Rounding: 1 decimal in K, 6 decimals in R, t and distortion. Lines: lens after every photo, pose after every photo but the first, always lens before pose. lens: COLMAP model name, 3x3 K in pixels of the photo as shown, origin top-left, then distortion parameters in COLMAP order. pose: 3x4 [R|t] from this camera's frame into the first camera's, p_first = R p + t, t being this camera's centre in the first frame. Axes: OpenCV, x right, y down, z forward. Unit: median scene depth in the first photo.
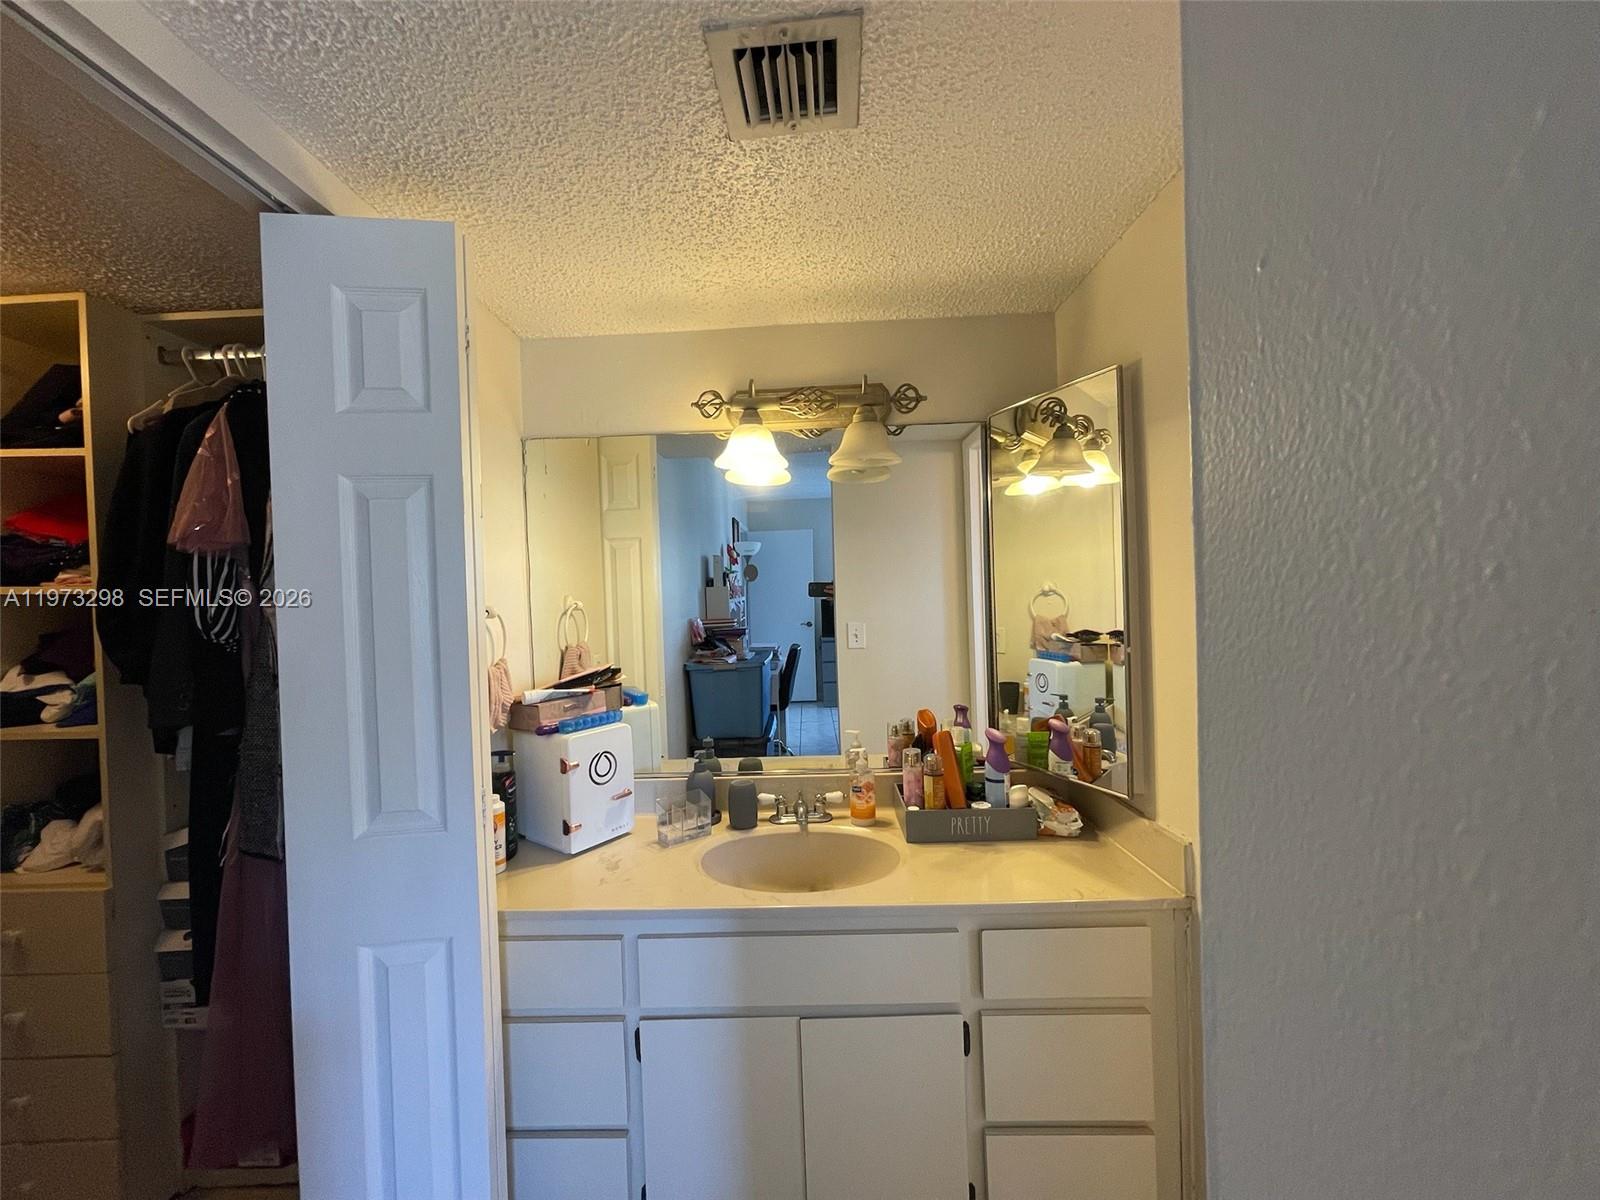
lens RADIAL K [[645.9, 0, 796.7], [0, 645.9, 600.0], [0, 0, 1]] dist [0.001643, -0.000007]
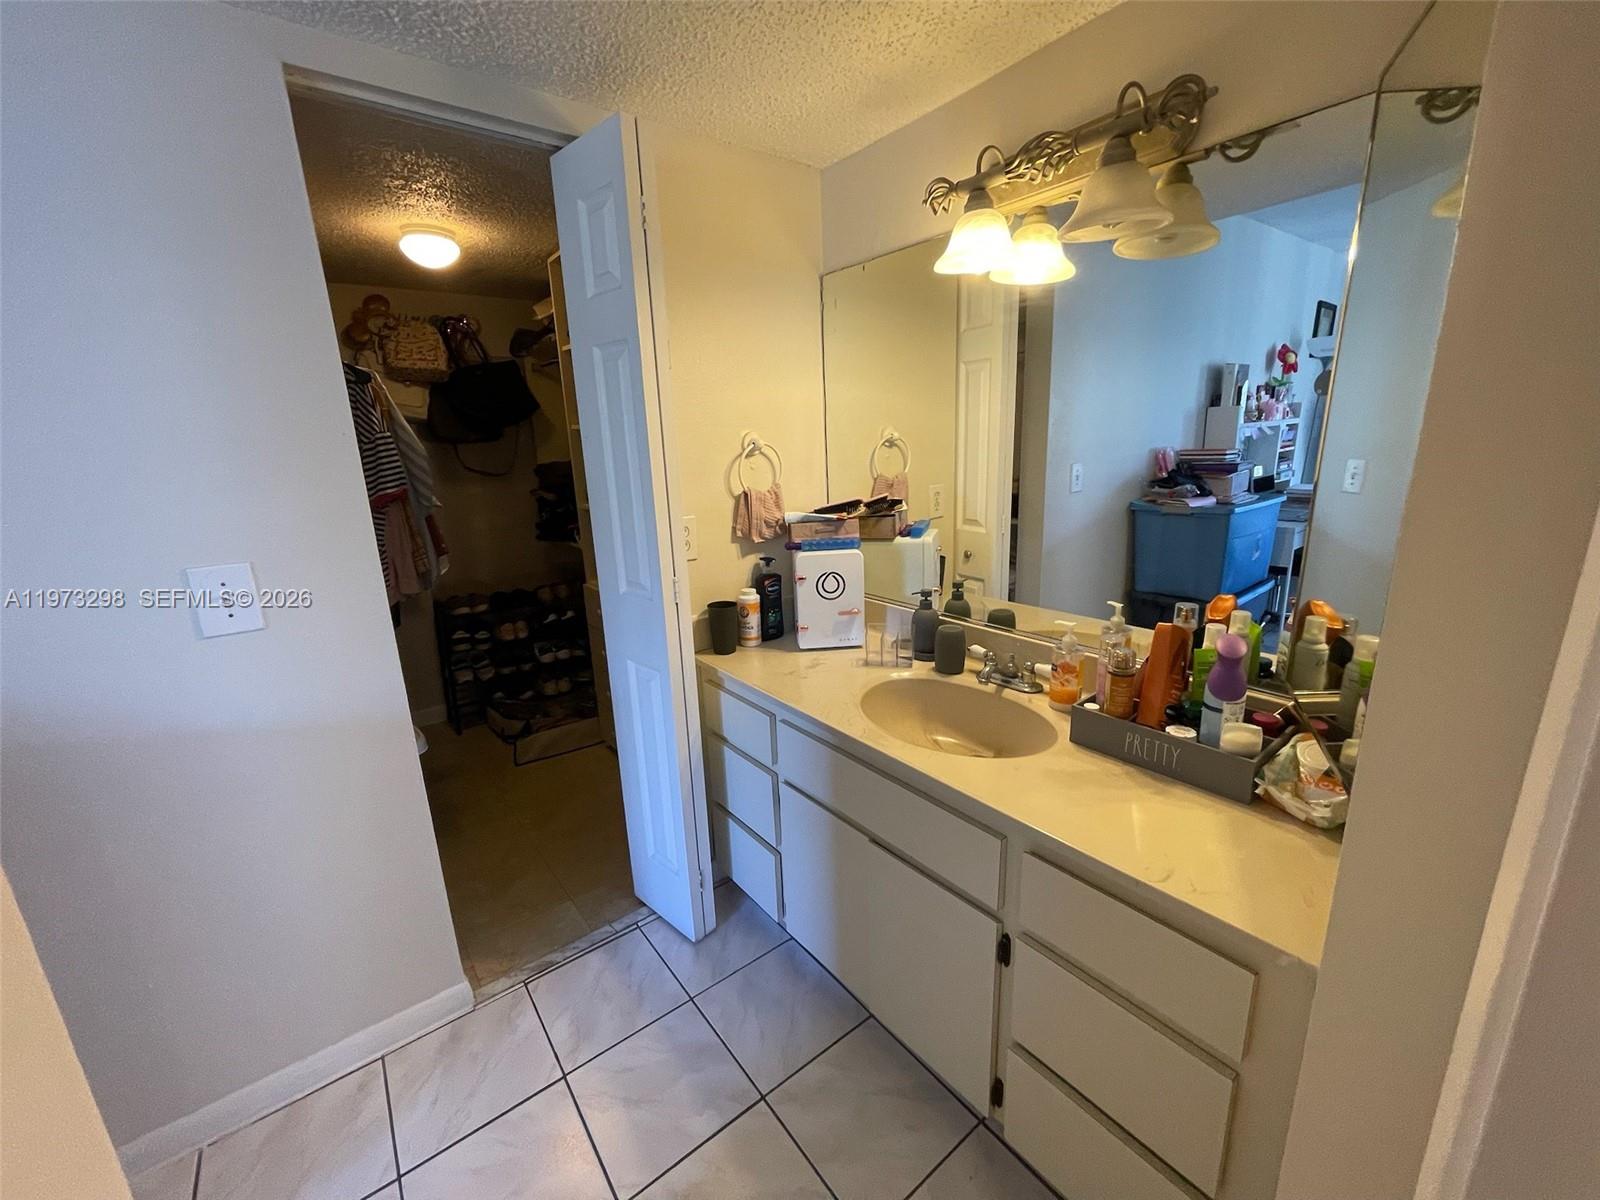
lens RADIAL K [[645.9, 0, 791.9], [0, 645.9, 599.0], [0, 0, 1]] dist [0.001643, -0.000007]
pose [[0.630774, 0.196525, -0.750667, 0.530246], [0.010330, 0.965185, 0.261366, -0.016270], [0.775897, -0.172617, 0.606784, 0.259354]]
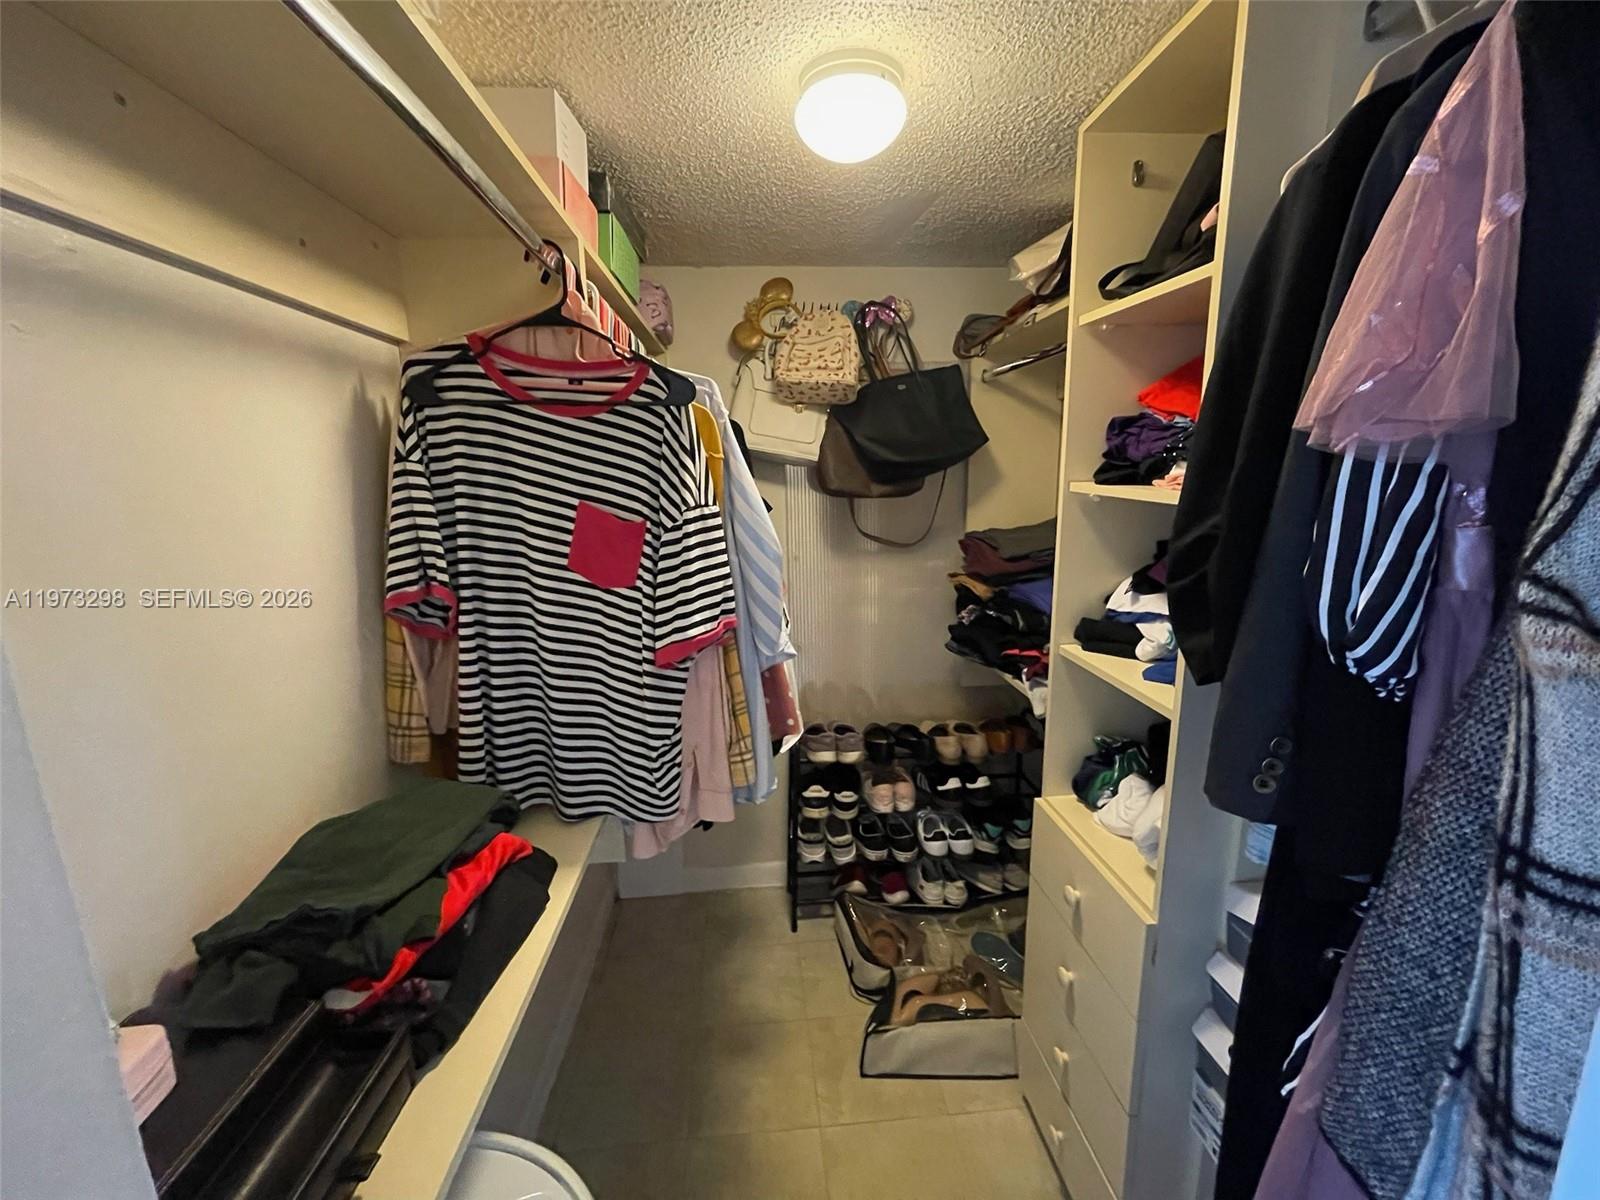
lens RADIAL K [[645.9, 0, 797.2], [0, 645.9, 602.1], [0, 0, 1]] dist [0.001643, -0.000007]
pose [[0.109228, 0.226552, -0.967855, -0.454801], [0.006908, 0.973484, 0.228649, -0.062016], [0.993993, -0.031661, 0.104766, 0.501772]]
